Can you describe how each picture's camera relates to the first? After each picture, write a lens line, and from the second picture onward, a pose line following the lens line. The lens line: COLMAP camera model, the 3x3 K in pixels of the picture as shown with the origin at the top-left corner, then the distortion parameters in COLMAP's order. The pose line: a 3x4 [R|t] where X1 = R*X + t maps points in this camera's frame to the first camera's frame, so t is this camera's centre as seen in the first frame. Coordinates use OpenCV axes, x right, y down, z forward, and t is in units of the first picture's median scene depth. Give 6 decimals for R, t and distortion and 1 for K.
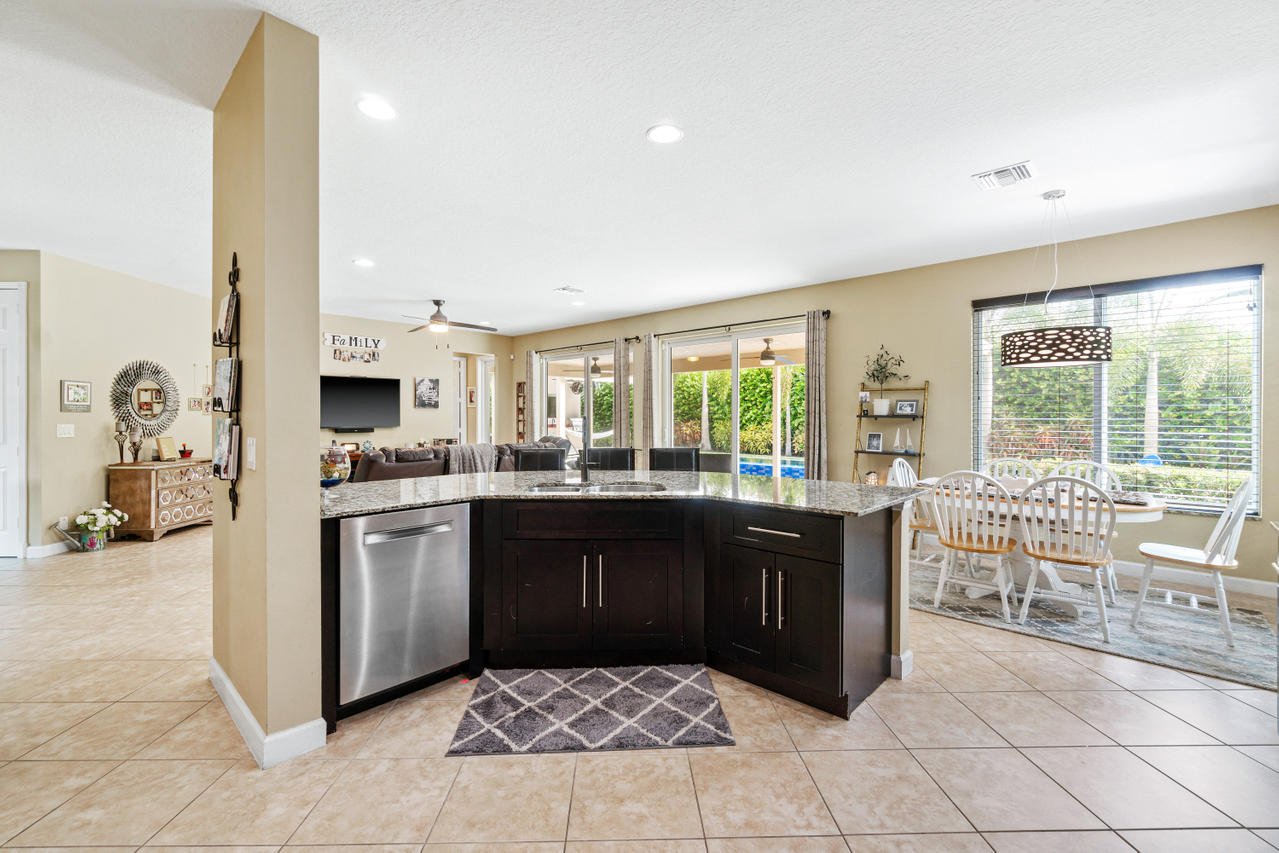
lens RADIAL K [[549.3, 0, 629.5], [0, 549.3, 418.6], [0, 0, 1]] dist [-0.006057, 0.000639]
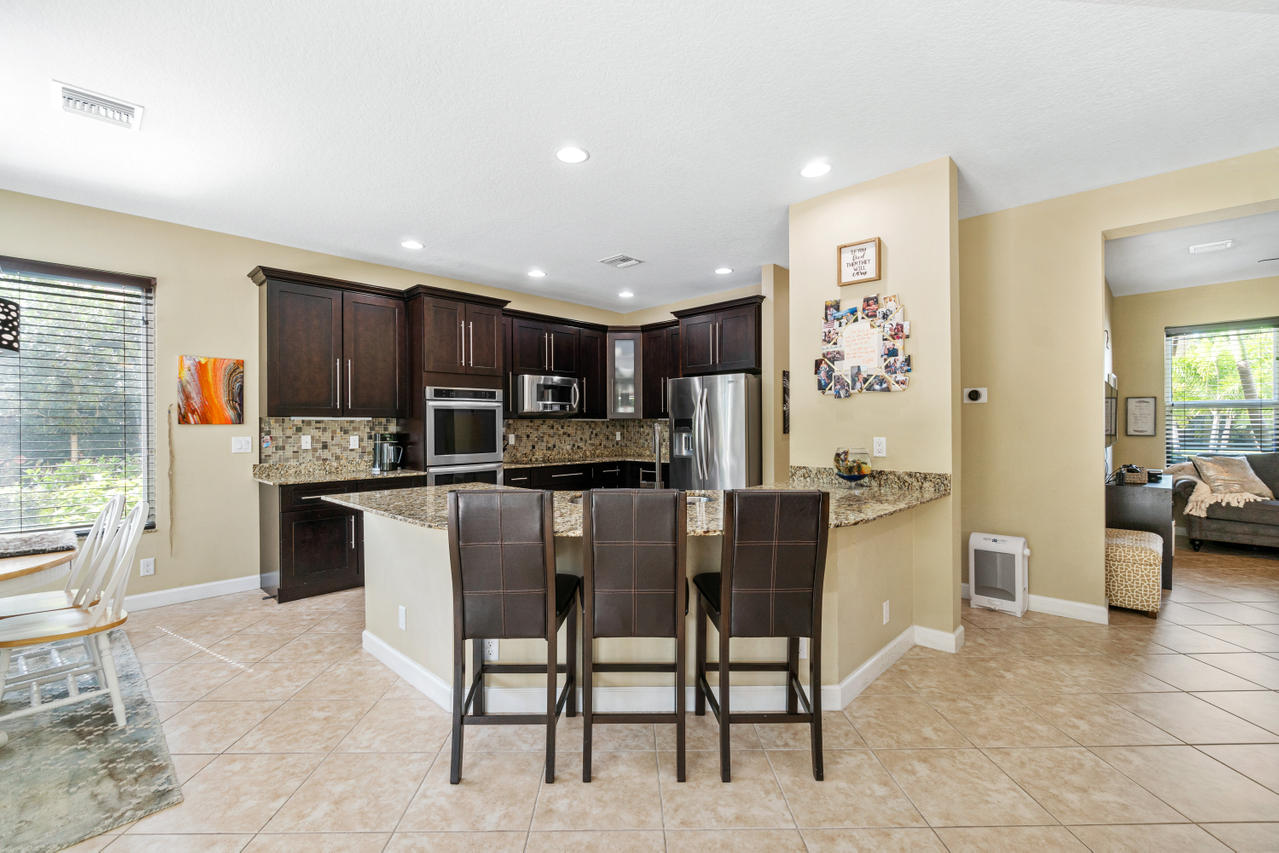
lens RADIAL K [[549.3, 0, 632.0], [0, 549.3, 427.0], [0, 0, 1]] dist [-0.006057, 0.000639]
pose [[-0.999982, 0.005745, -0.001922, -0.023542], [0.005730, 0.999954, 0.007694, -0.004355], [0.001966, 0.007683, -0.999969, 1.061552]]
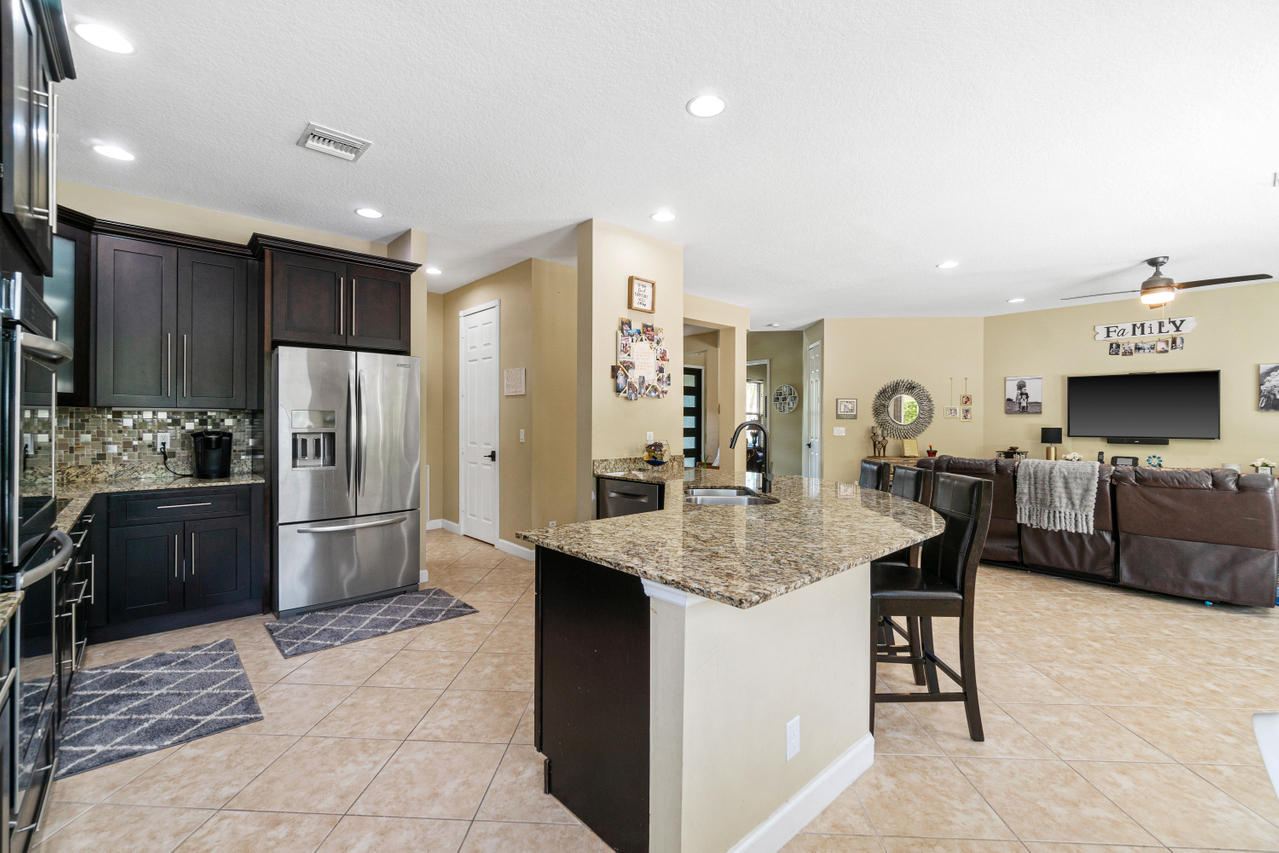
lens RADIAL K [[549.3, 0, 634.4], [0, 549.3, 420.5], [0, 0, 1]] dist [-0.006057, 0.000639]
pose [[-0.063613, -0.000093, -0.997975, 0.501724], [-0.009653, 0.999953, 0.000522, -0.003271], [0.997928, 0.009666, -0.063611, 0.489659]]
